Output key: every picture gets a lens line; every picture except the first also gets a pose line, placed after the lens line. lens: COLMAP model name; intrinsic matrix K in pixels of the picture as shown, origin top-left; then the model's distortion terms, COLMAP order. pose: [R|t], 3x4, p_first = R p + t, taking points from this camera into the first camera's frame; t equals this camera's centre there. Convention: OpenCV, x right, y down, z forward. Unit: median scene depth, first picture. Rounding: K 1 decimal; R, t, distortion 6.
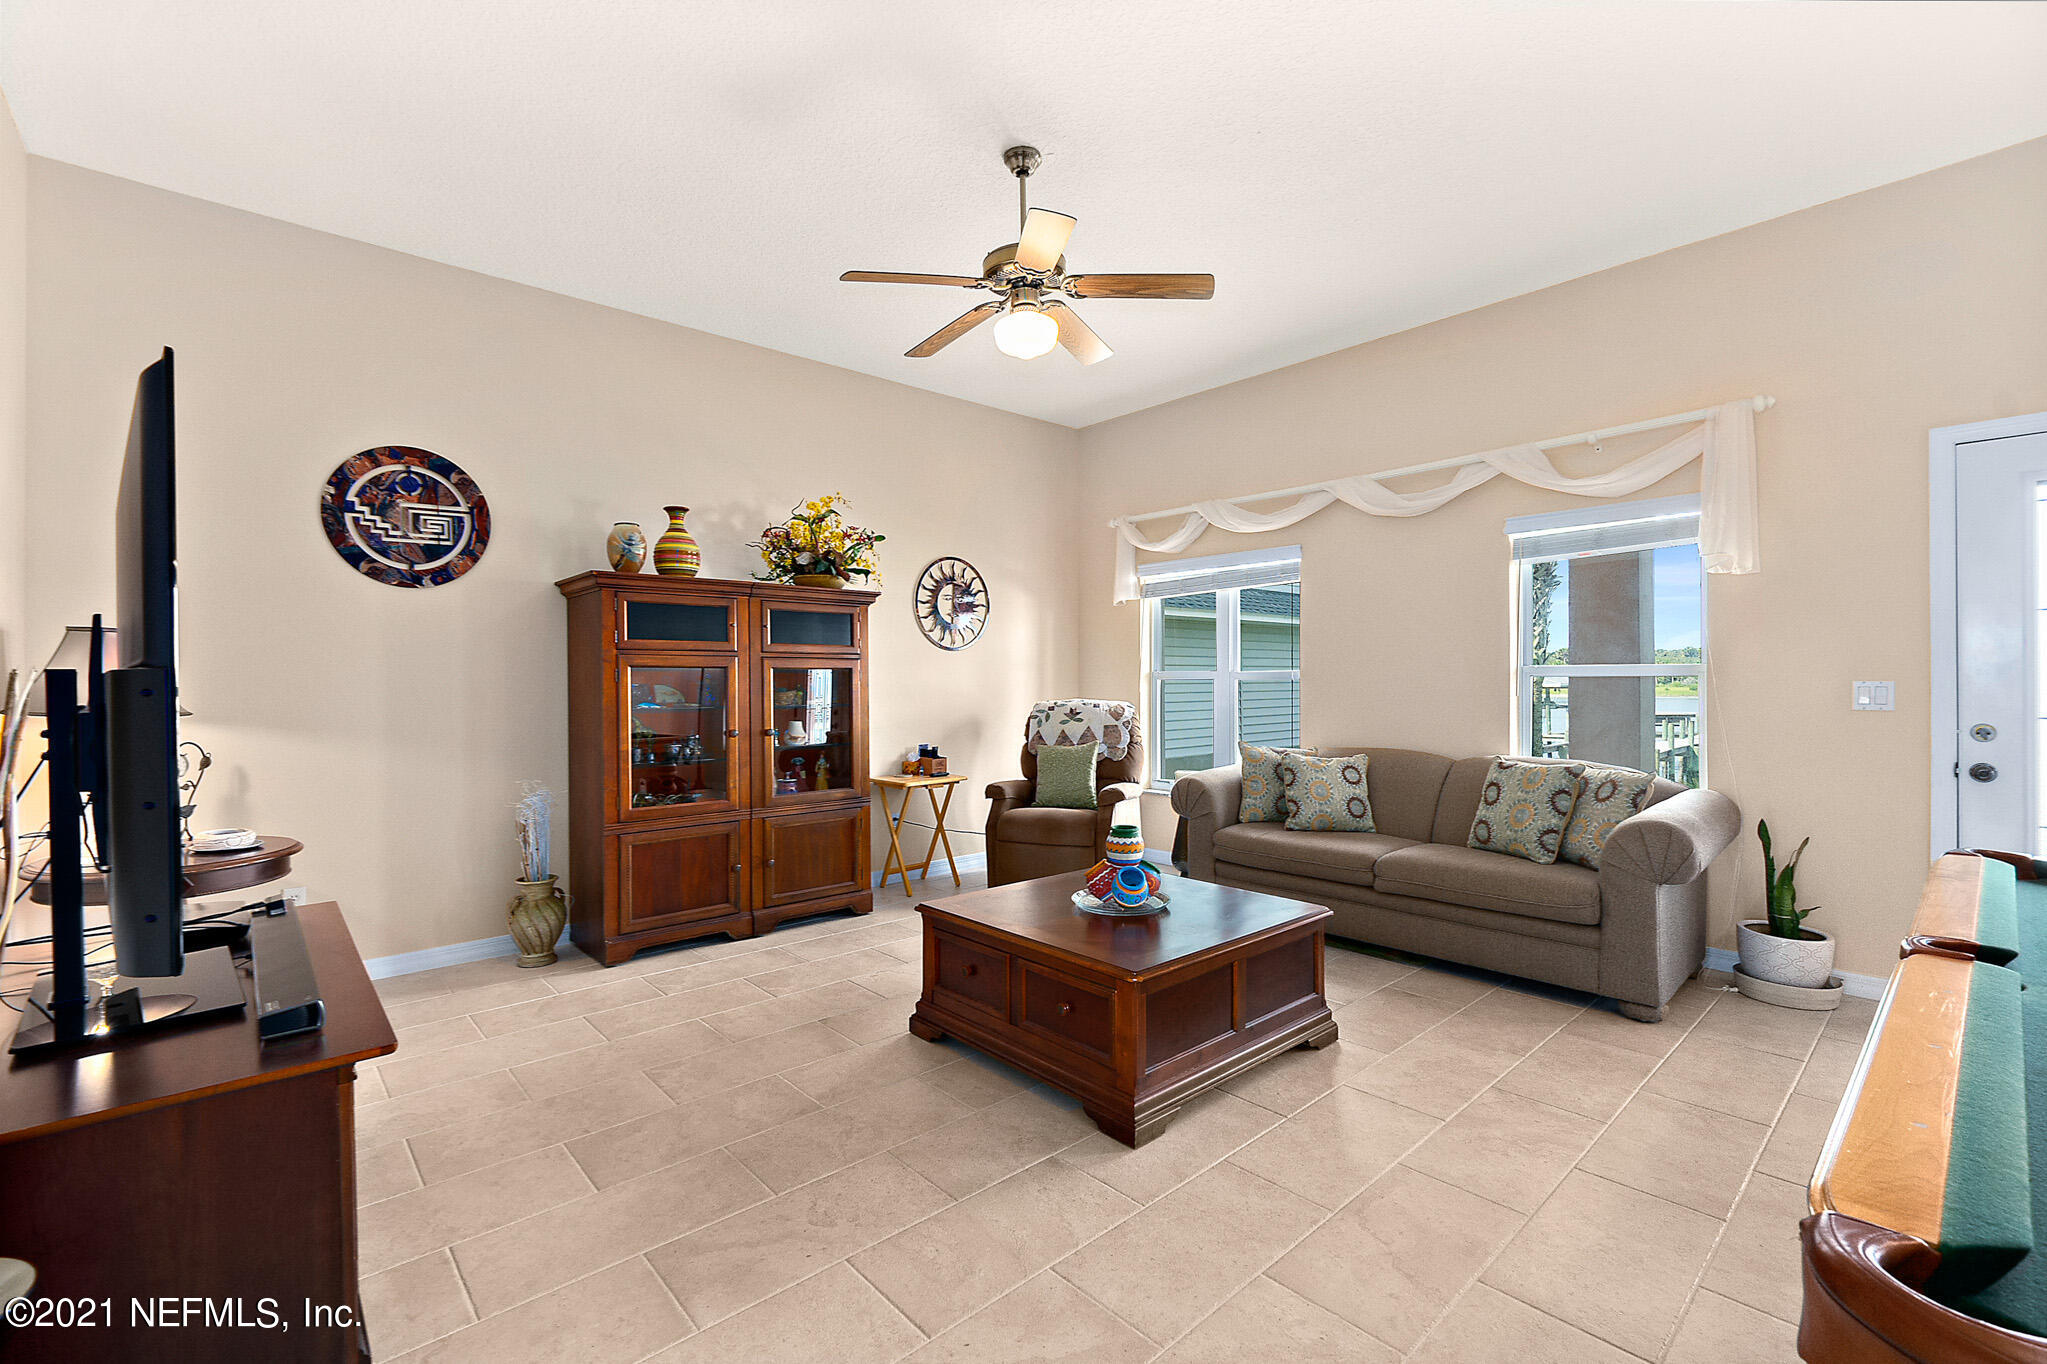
lens RADIAL K [[885.3, 0, 1019.4], [0, 885.3, 678.9], [0, 0, 1]] dist [0.001300, 0.000303]
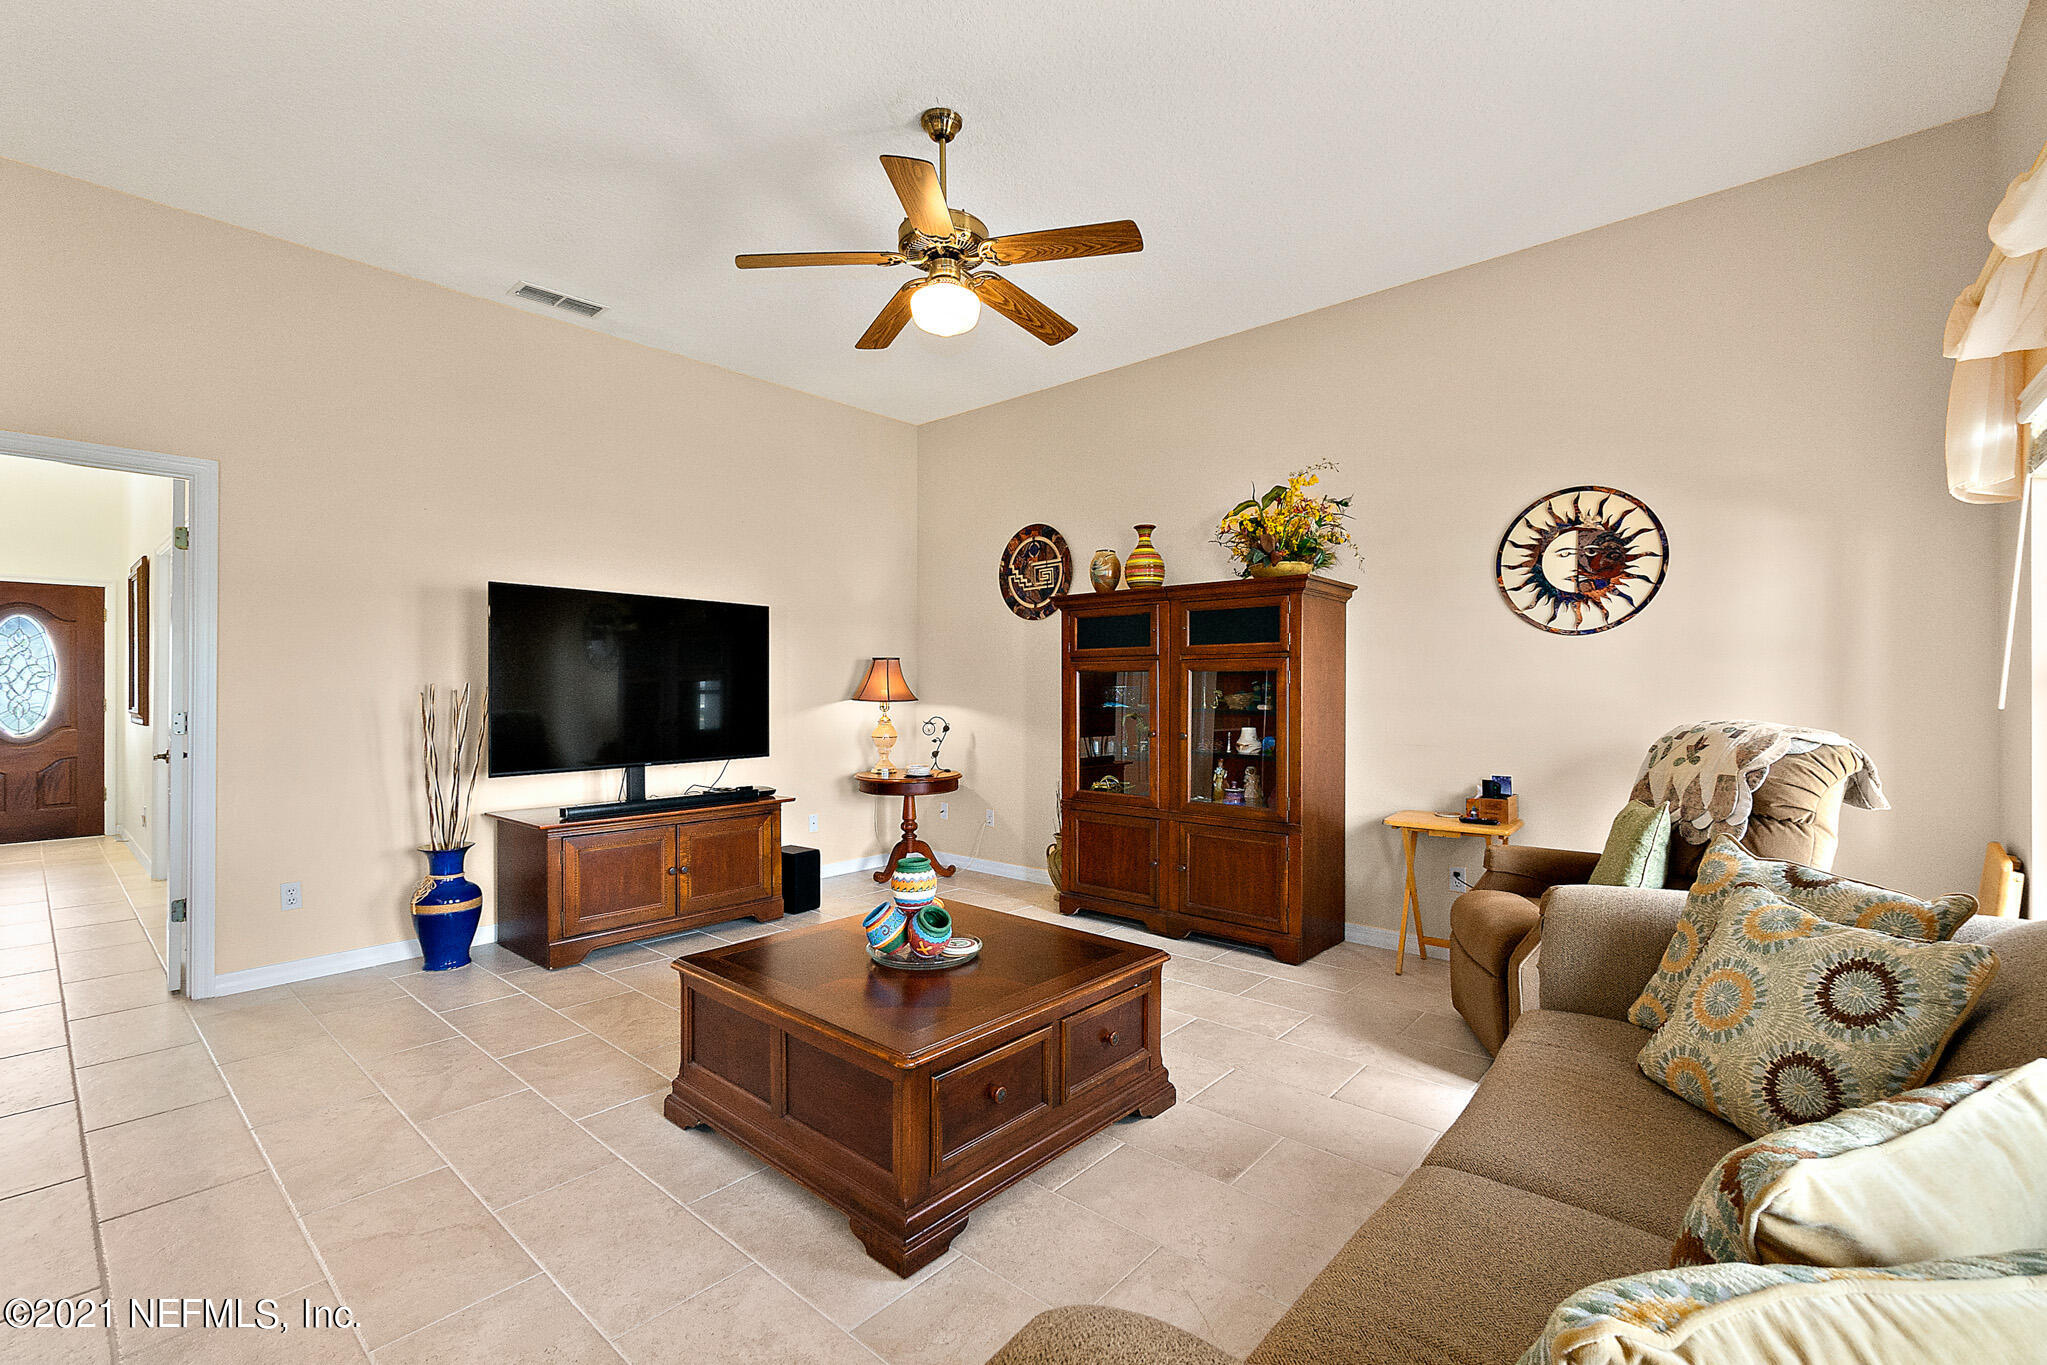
lens RADIAL K [[885.3, 0, 1019.4], [0, 885.3, 679.4], [0, 0, 1]] dist [0.001300, 0.000303]
pose [[0.111499, -0.007499, -0.993736, 0.693624], [-0.000397, 0.999971, -0.007591, 0.005908], [0.993764, 0.001241, 0.111493, 0.736242]]
